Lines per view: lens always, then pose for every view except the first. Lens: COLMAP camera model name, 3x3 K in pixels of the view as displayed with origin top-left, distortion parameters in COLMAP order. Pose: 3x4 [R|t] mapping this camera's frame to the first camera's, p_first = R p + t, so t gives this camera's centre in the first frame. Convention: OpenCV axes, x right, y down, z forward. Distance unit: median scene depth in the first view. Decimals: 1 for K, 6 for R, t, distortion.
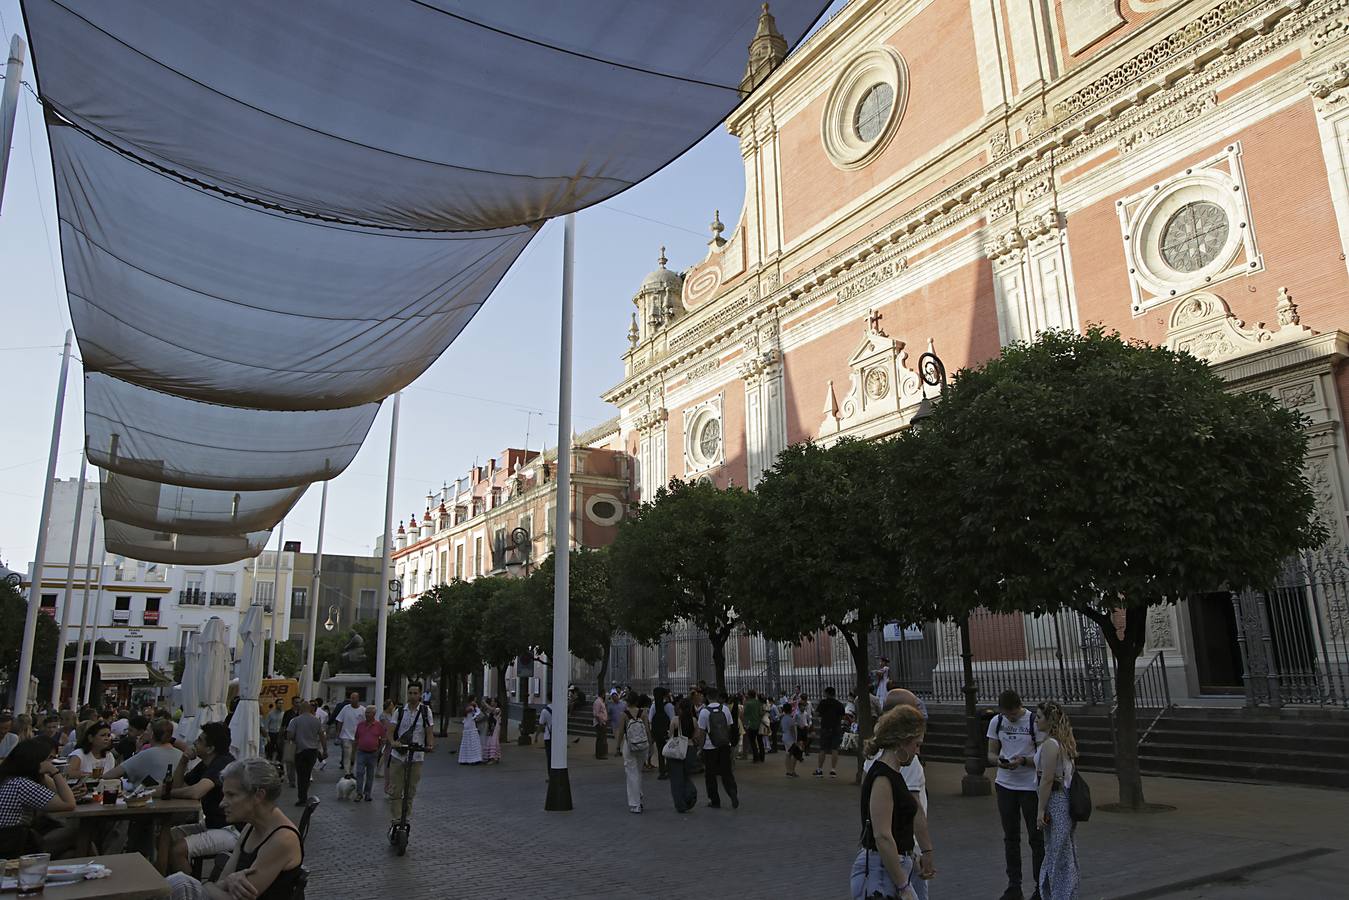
lens RADIAL K [[993.1, 0, 675.6], [0, 993.1, 432.1], [0, 0, 1]] dist [-0.068219, 0.054334]
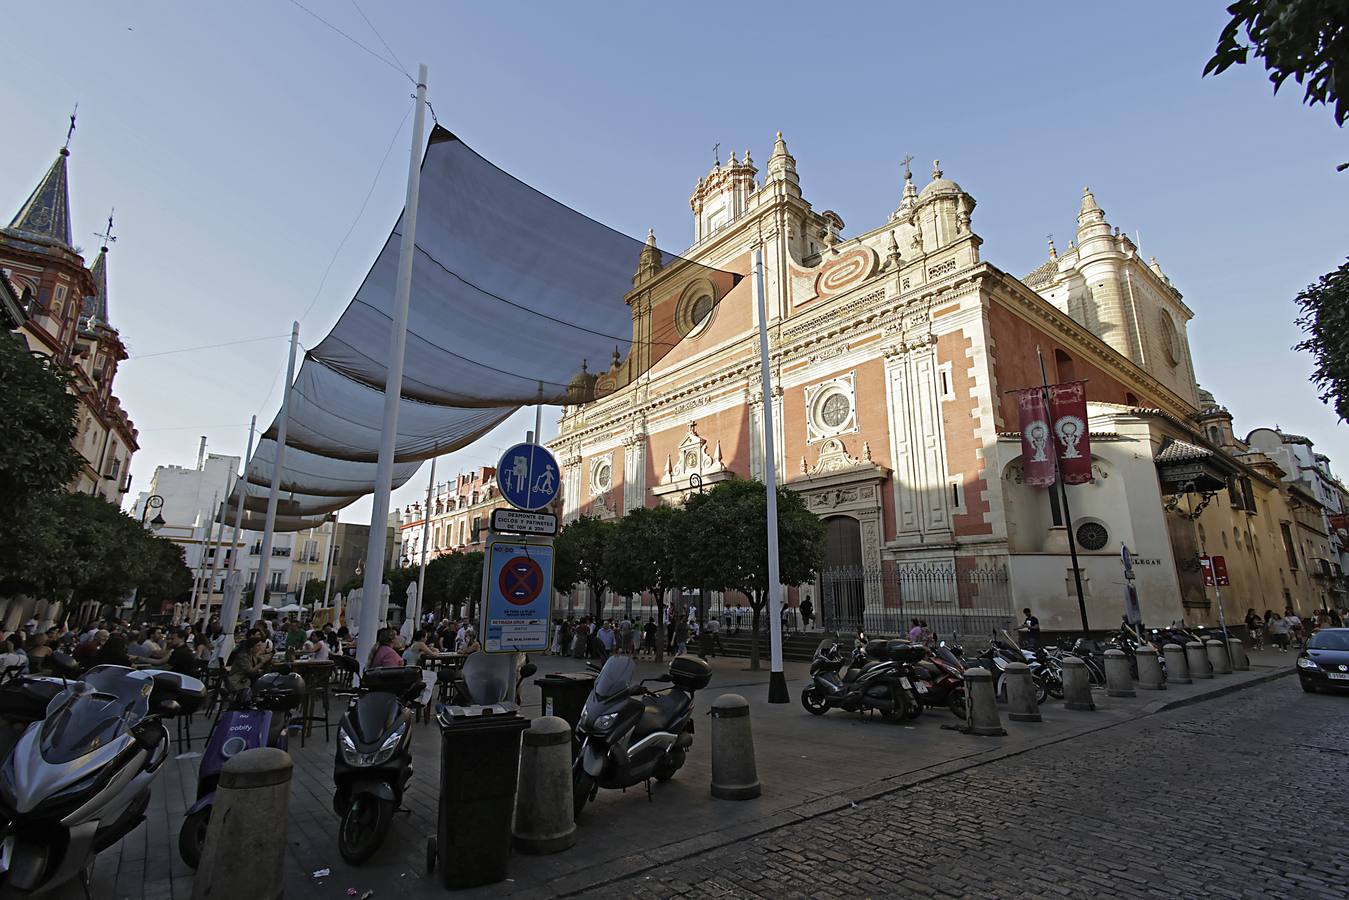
lens RADIAL K [[654.6, 0, 674.5], [0, 654.6, 450.0], [0, 0, 1]] dist [0.011602, -0.000149]
pose [[0.989848, 0.056934, 0.130226, 0.003760], [-0.057703, 0.998332, 0.002136, -0.067909], [-0.129887, -0.009629, 0.991482, -0.252826]]
